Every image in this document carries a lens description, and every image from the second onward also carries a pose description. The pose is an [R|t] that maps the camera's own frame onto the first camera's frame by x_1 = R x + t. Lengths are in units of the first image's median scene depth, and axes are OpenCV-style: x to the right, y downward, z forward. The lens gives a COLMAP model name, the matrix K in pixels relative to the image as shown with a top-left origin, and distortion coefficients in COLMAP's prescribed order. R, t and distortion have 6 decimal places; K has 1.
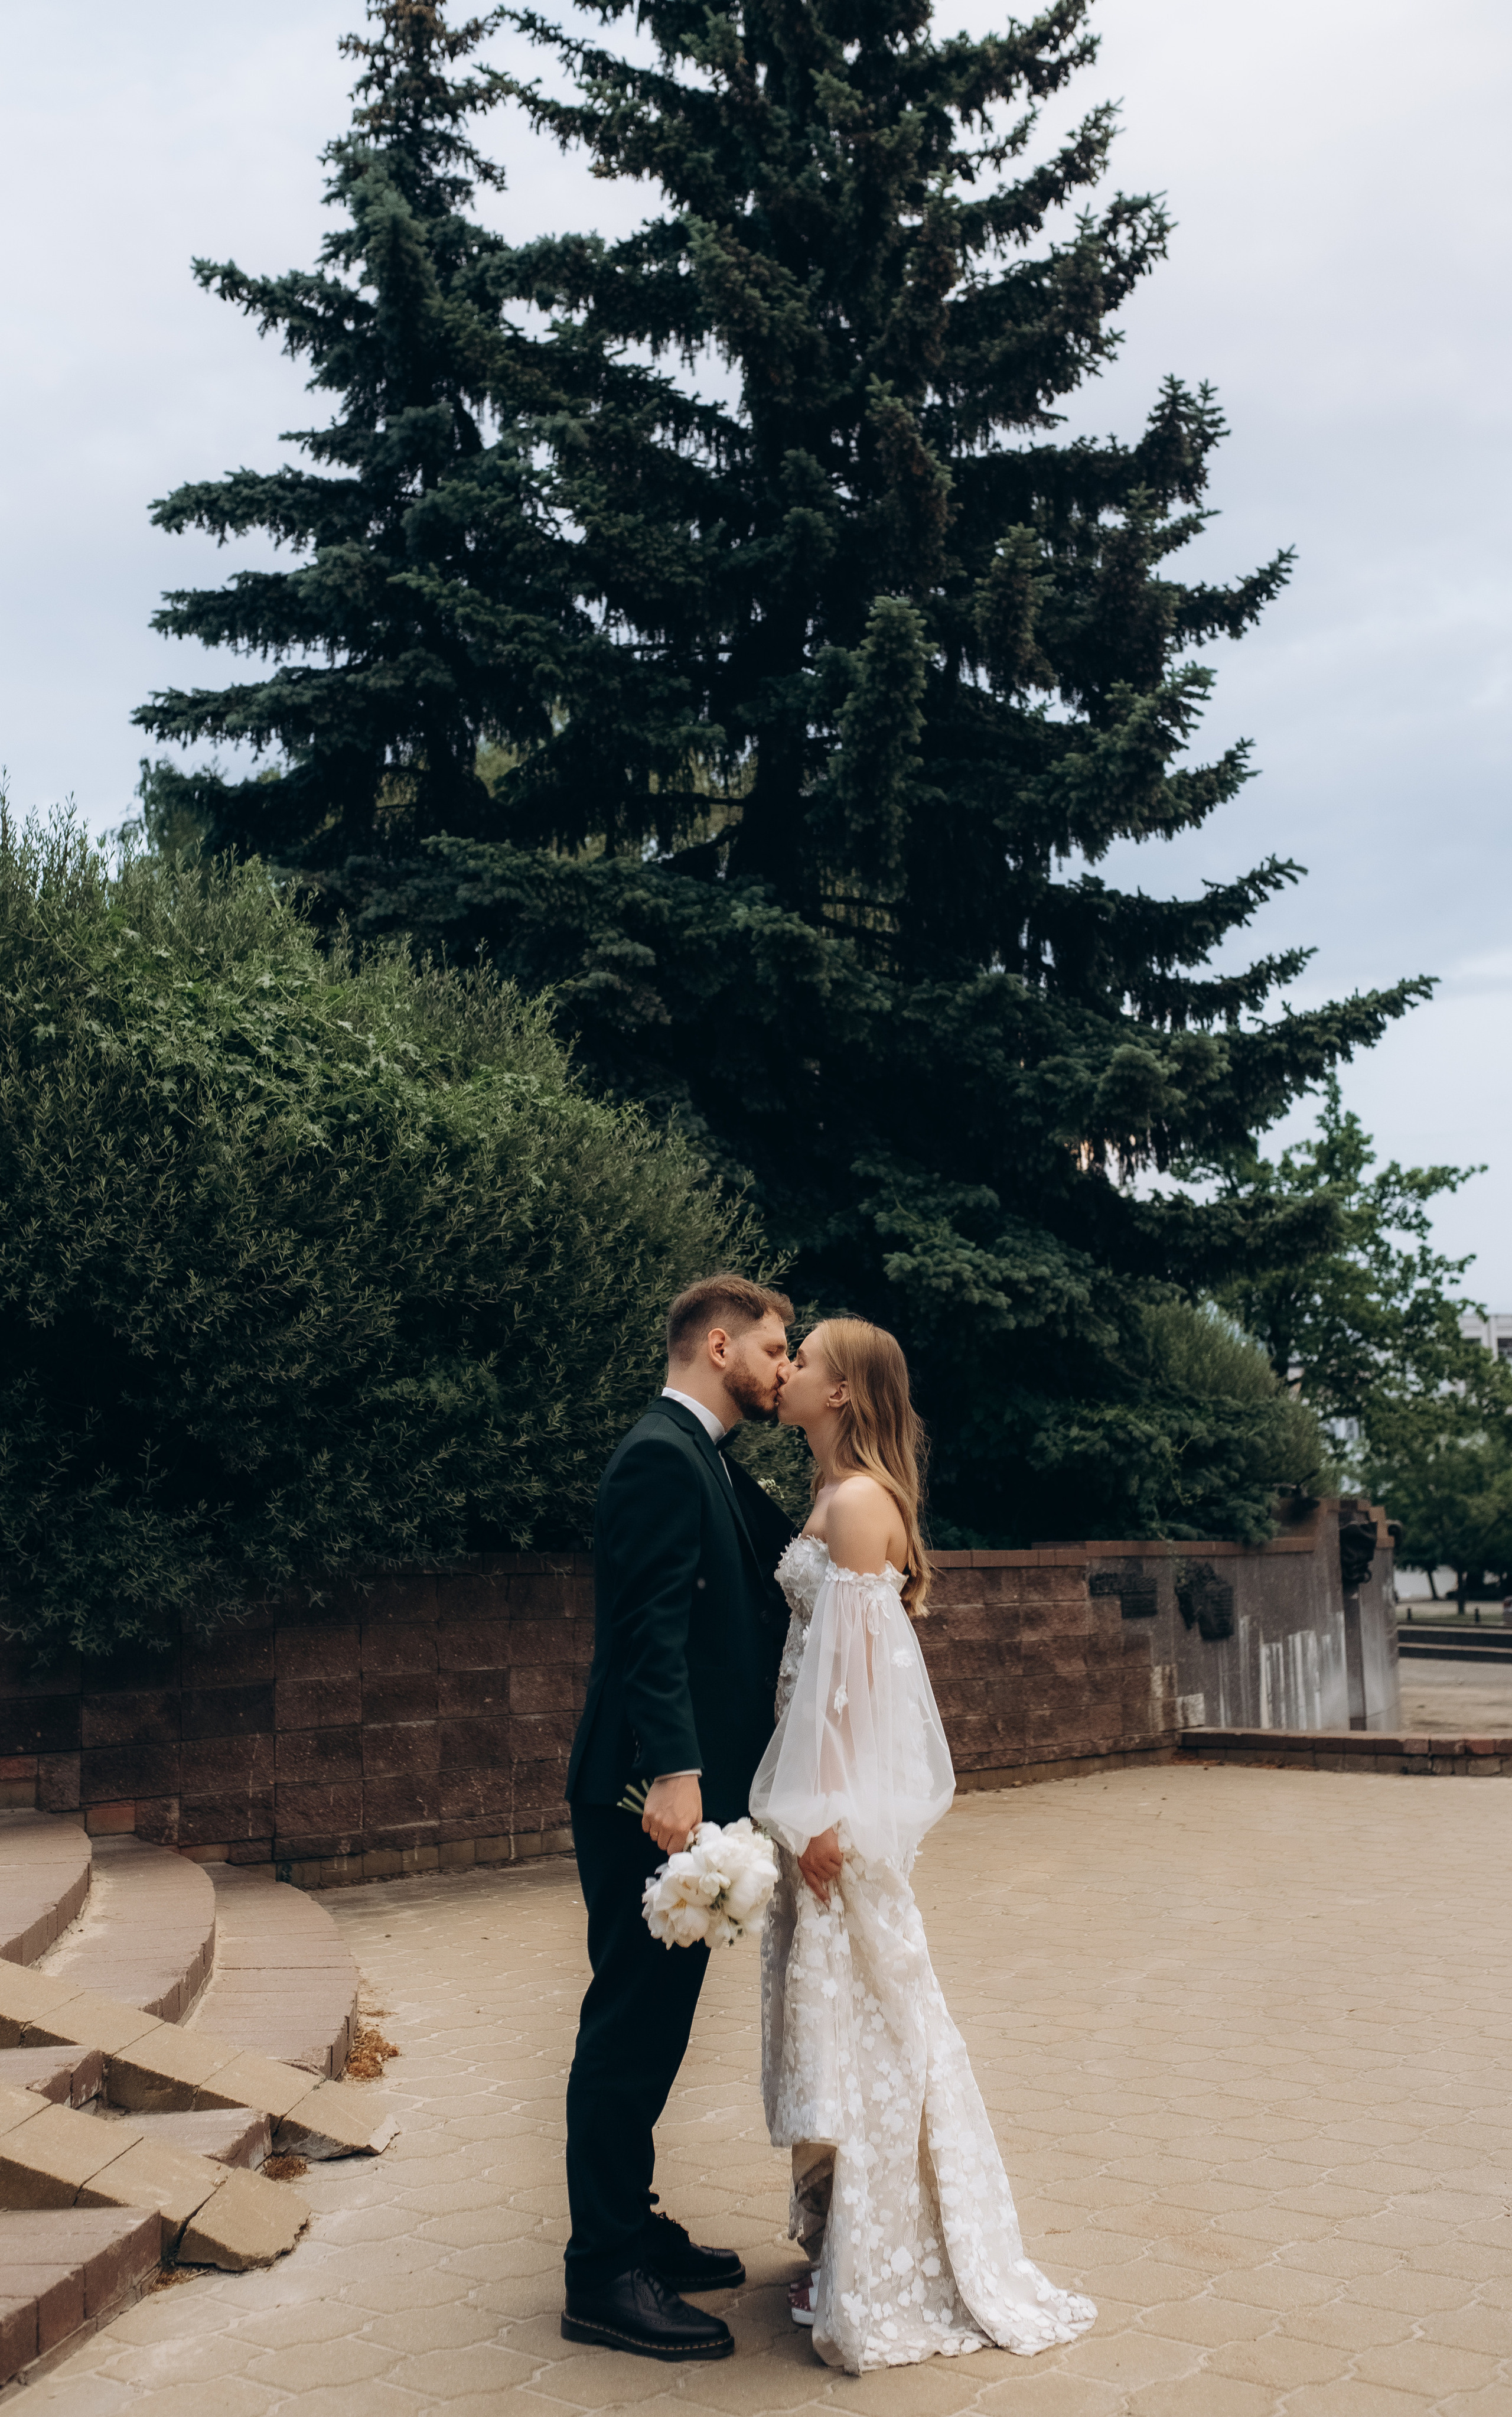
lens RADIAL K [[2684.9, 0, 680.6], [0, 2684.9, 1217.8], [0, 0, 1]] dist [0.090060, -0.002767]
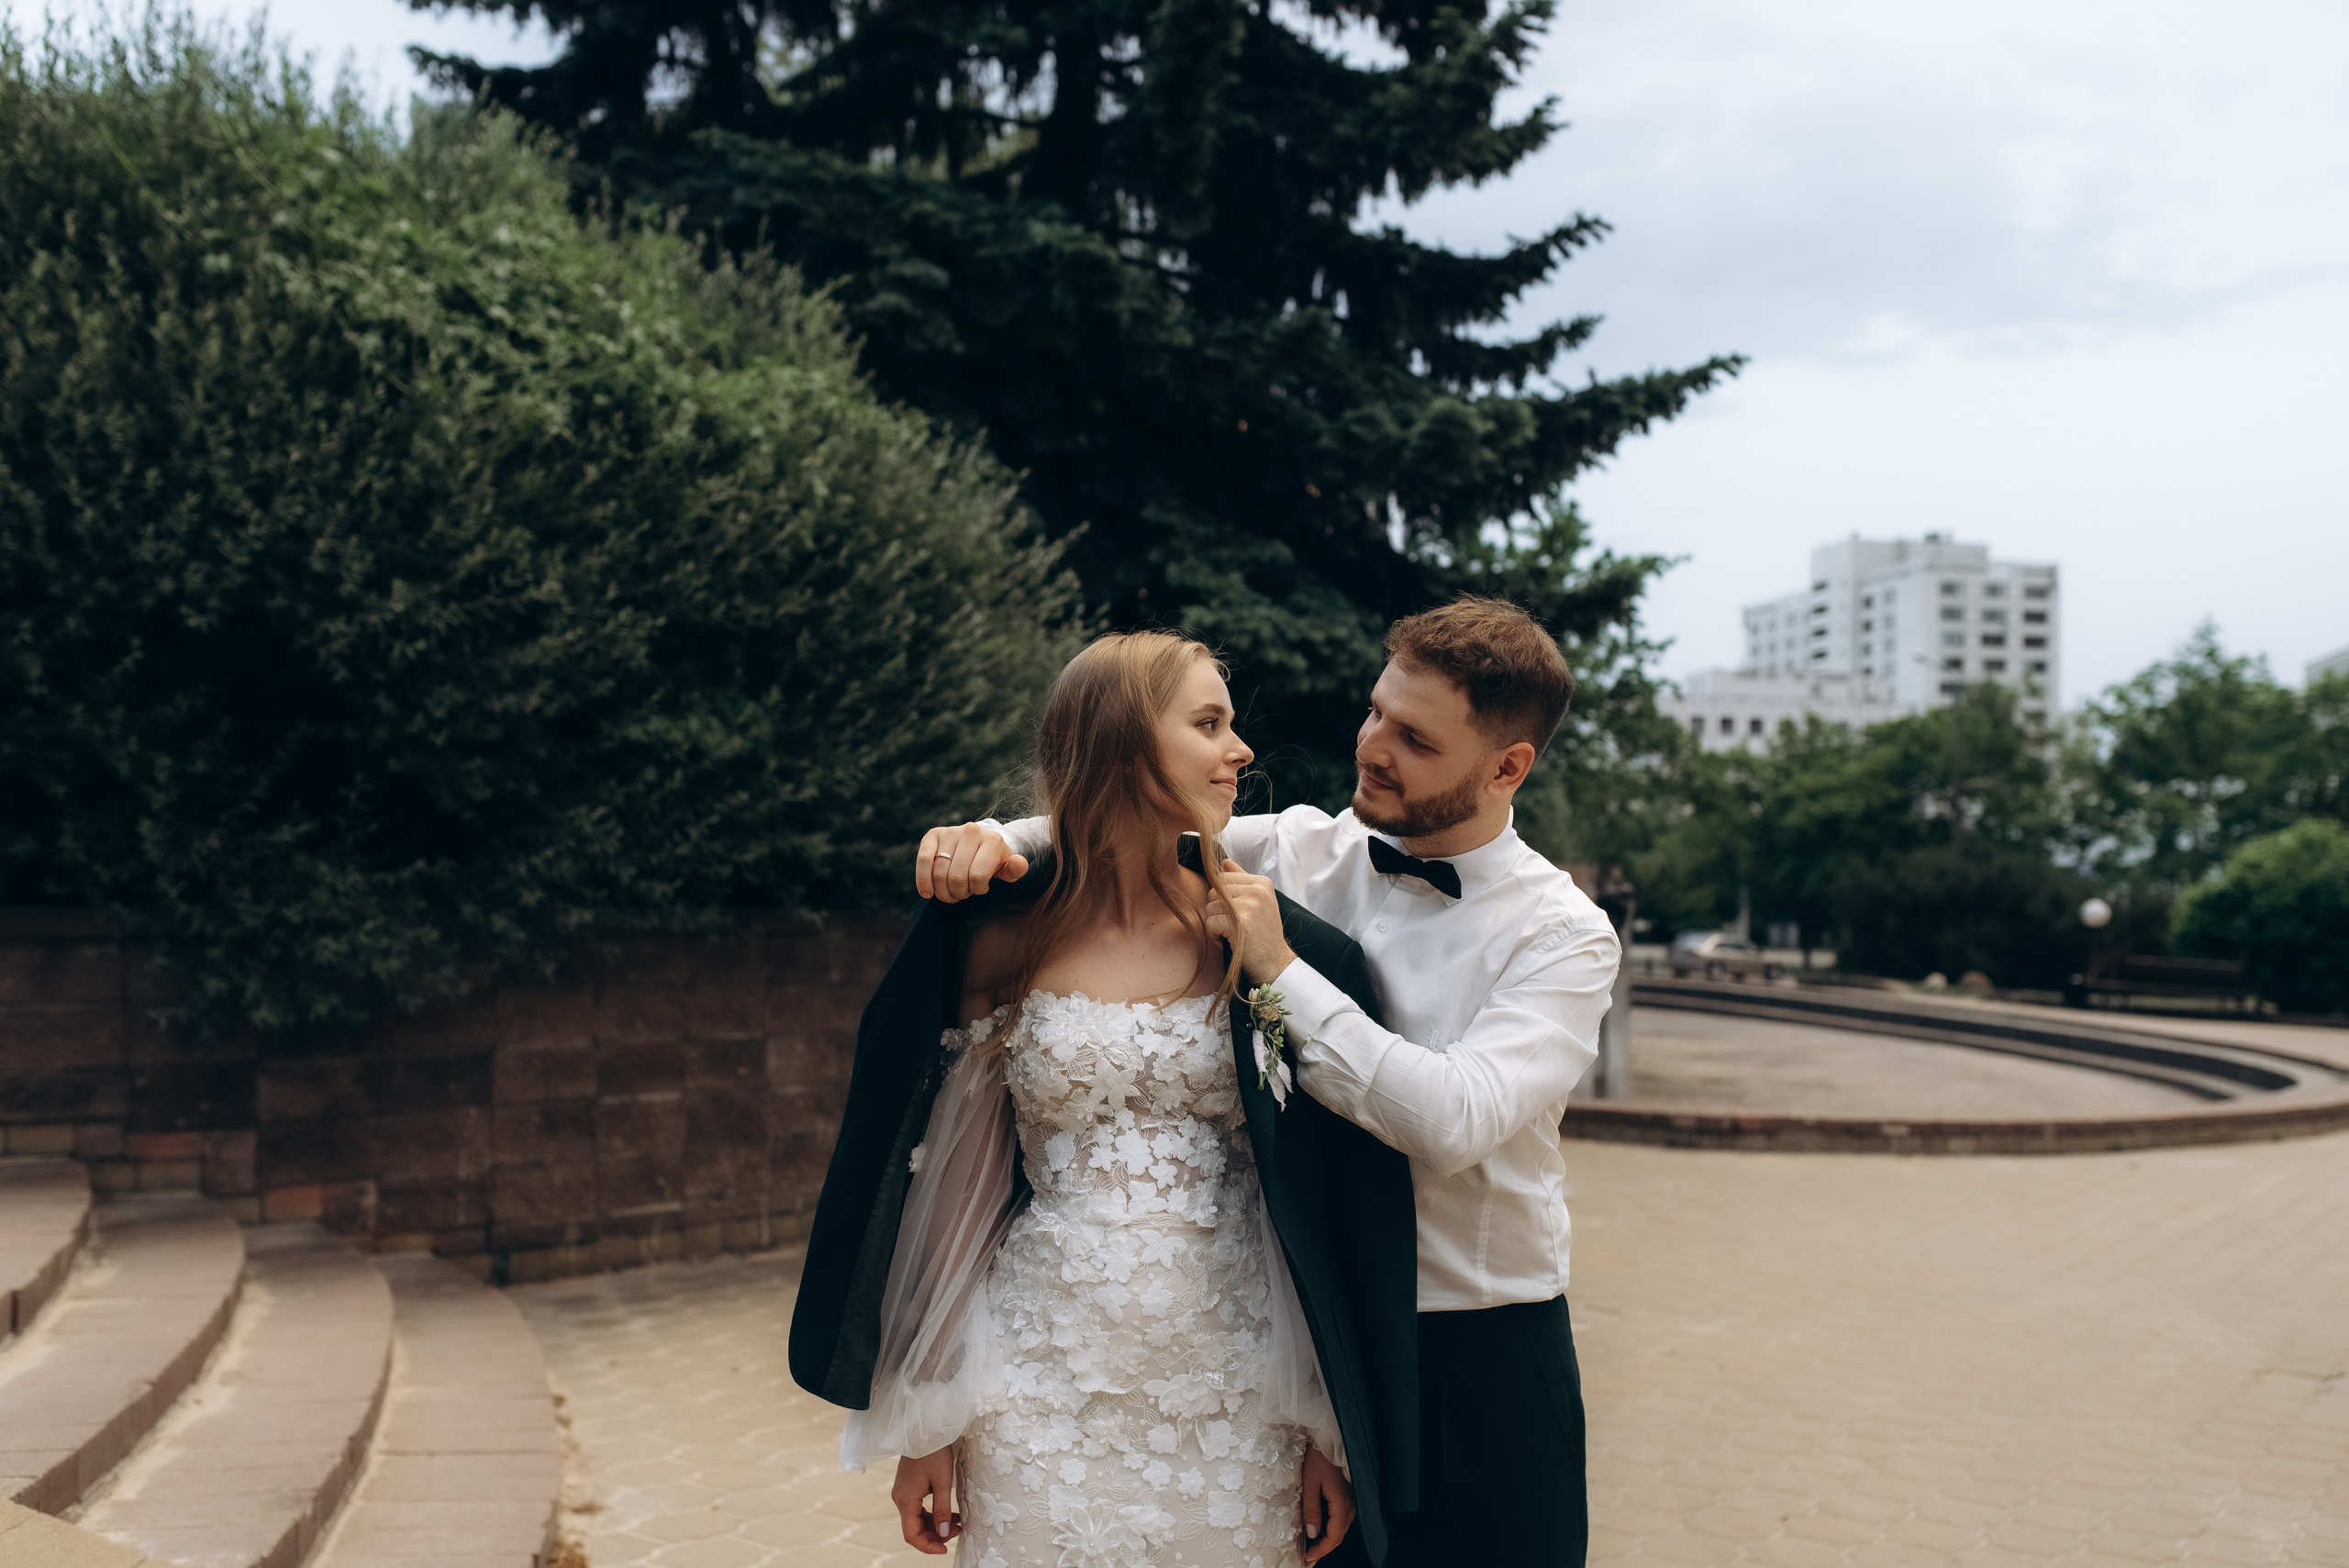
lens RADIAL K [[2284.8, 0, 1174.5], [0, 2284.8, 784.0], [0, 0, 1]] dist [0.095862, -0.211548]
pose [[0.992584, 0.038342, 0.115356, -0.020947], [-0.047930, 0.995518, 0.081522, 0.015013], [-0.111713, -0.086446, 0.989973, 0.241079]]
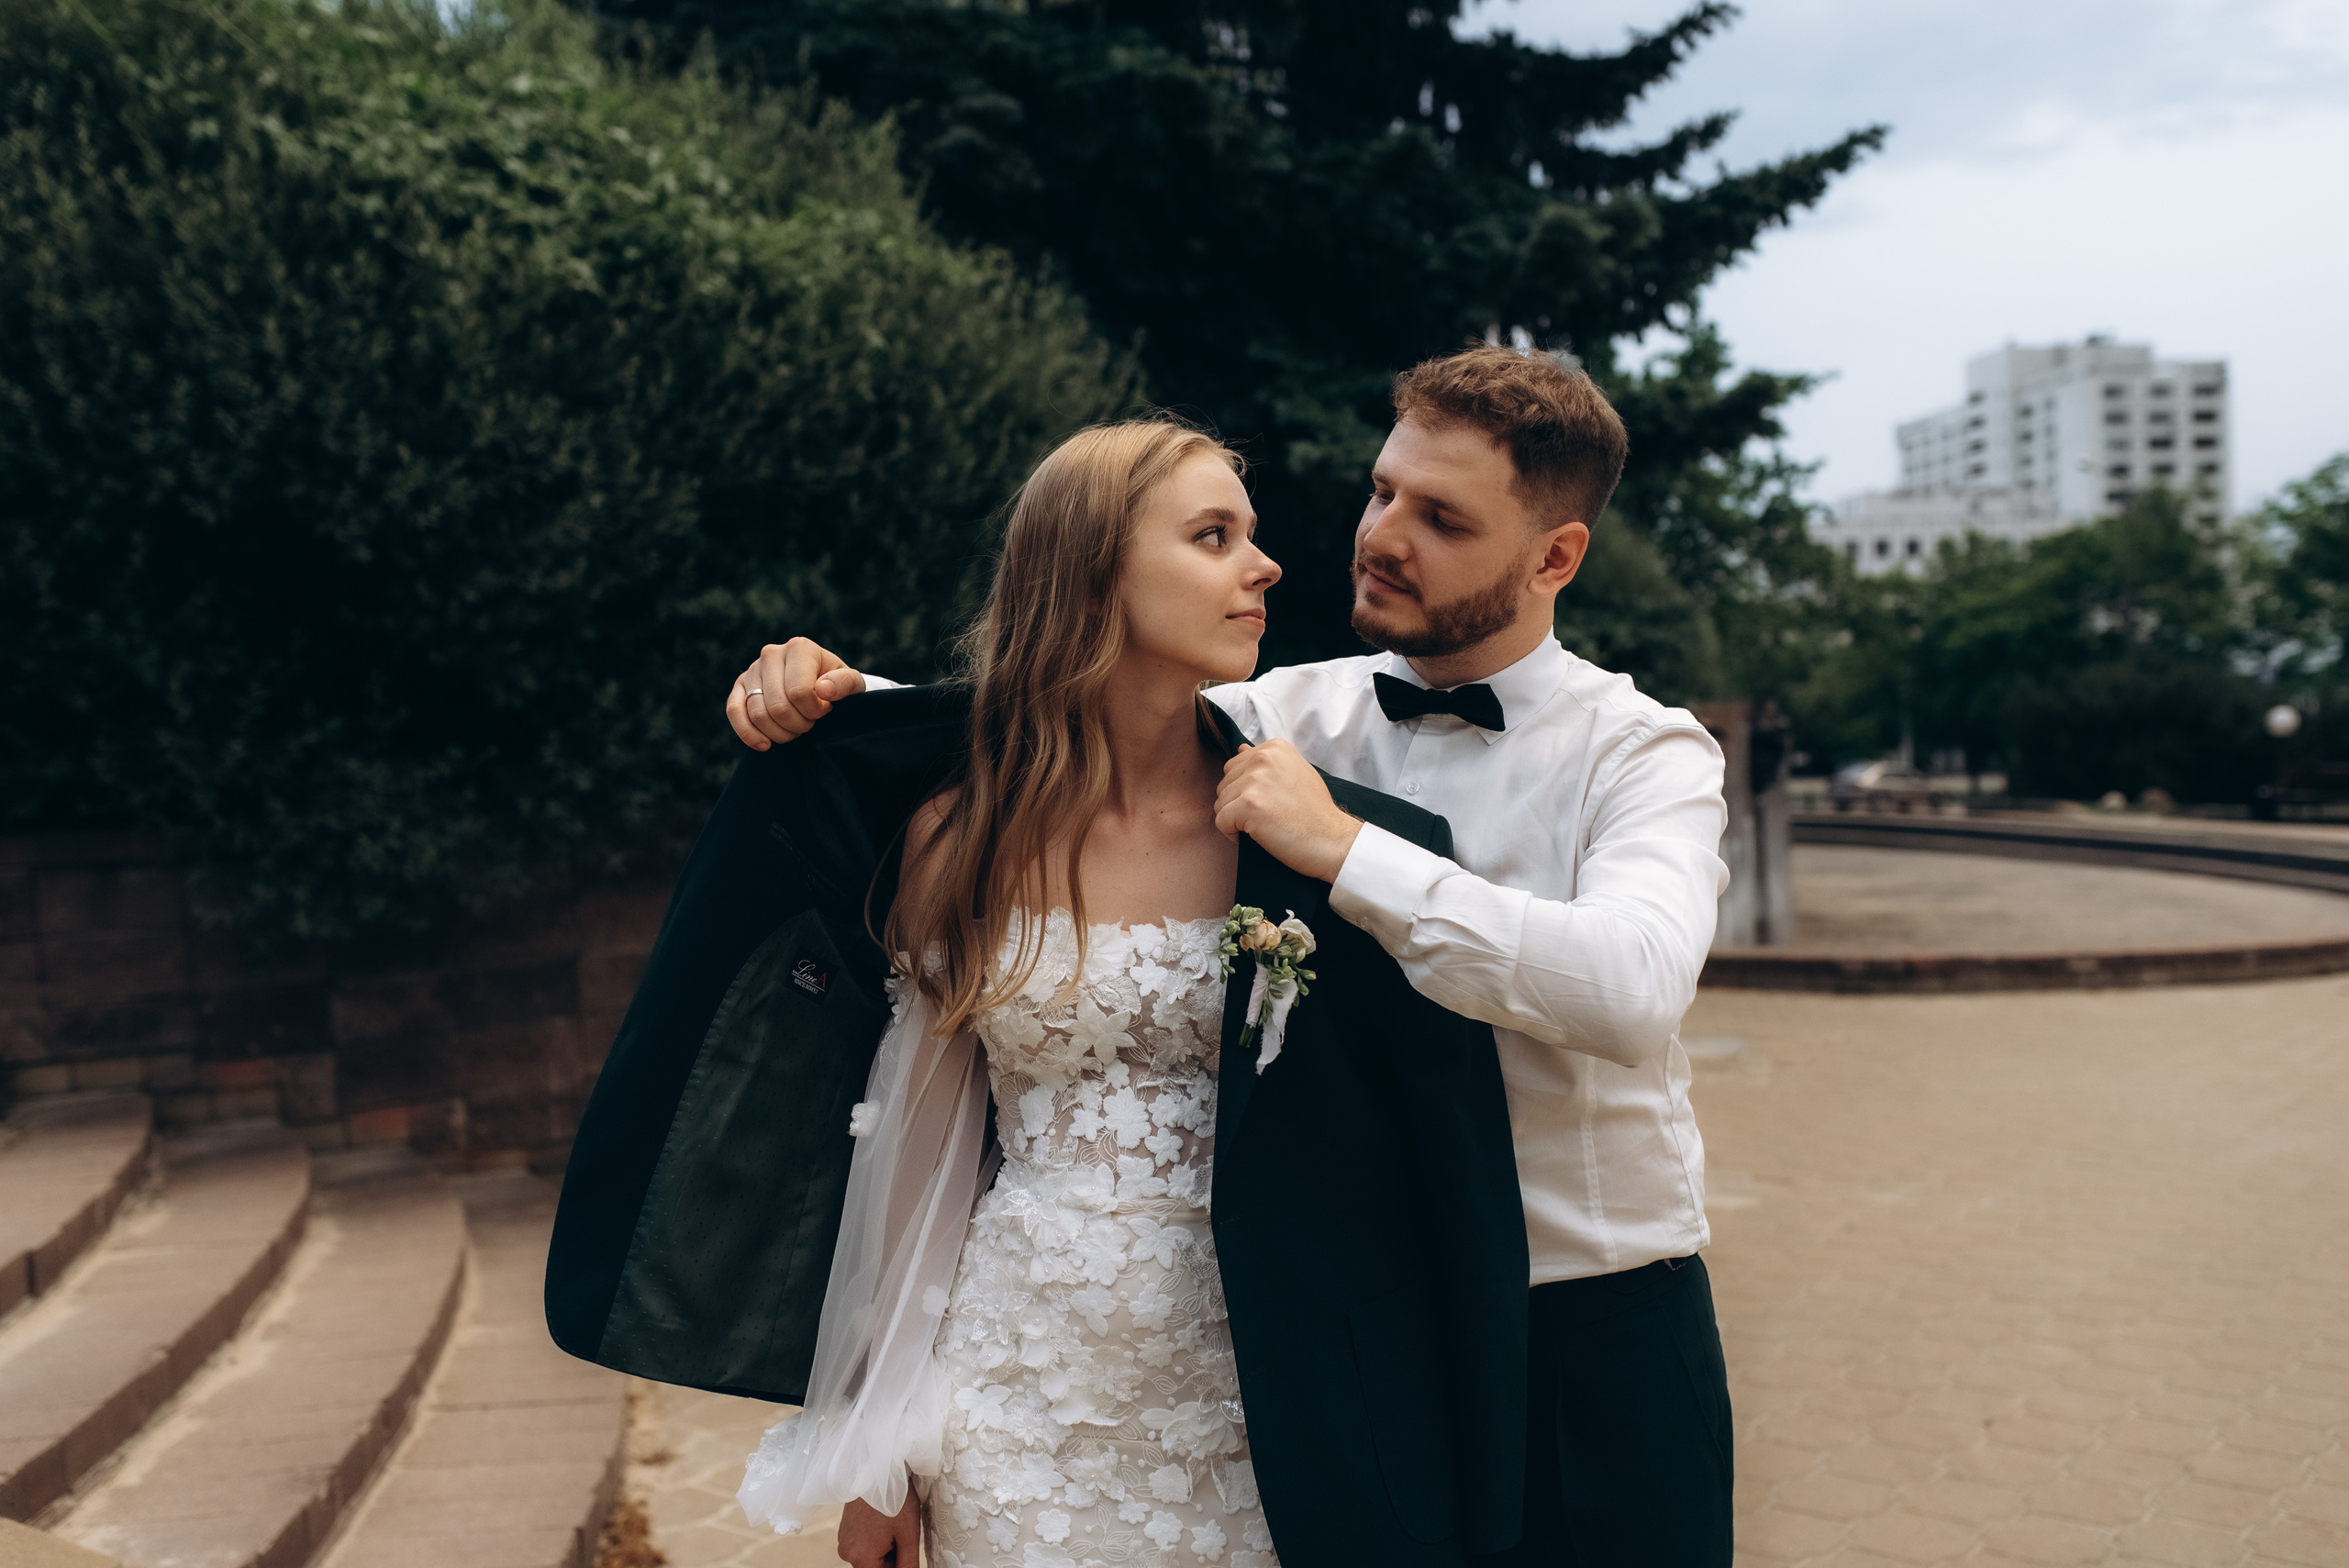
lens RADIAL K [[2236.9, 0, 1174.5], [0, 2236.9, 784.0], [0, 0, 1]] dist [0.084031, -0.180469]
pose [[0.998729, -0.019751, 0.046372, 0.001776], [0.012912, 0.989579, 0.143411, 0.022236], [-0.048721, -0.142629, 0.988576, 0.308349]]
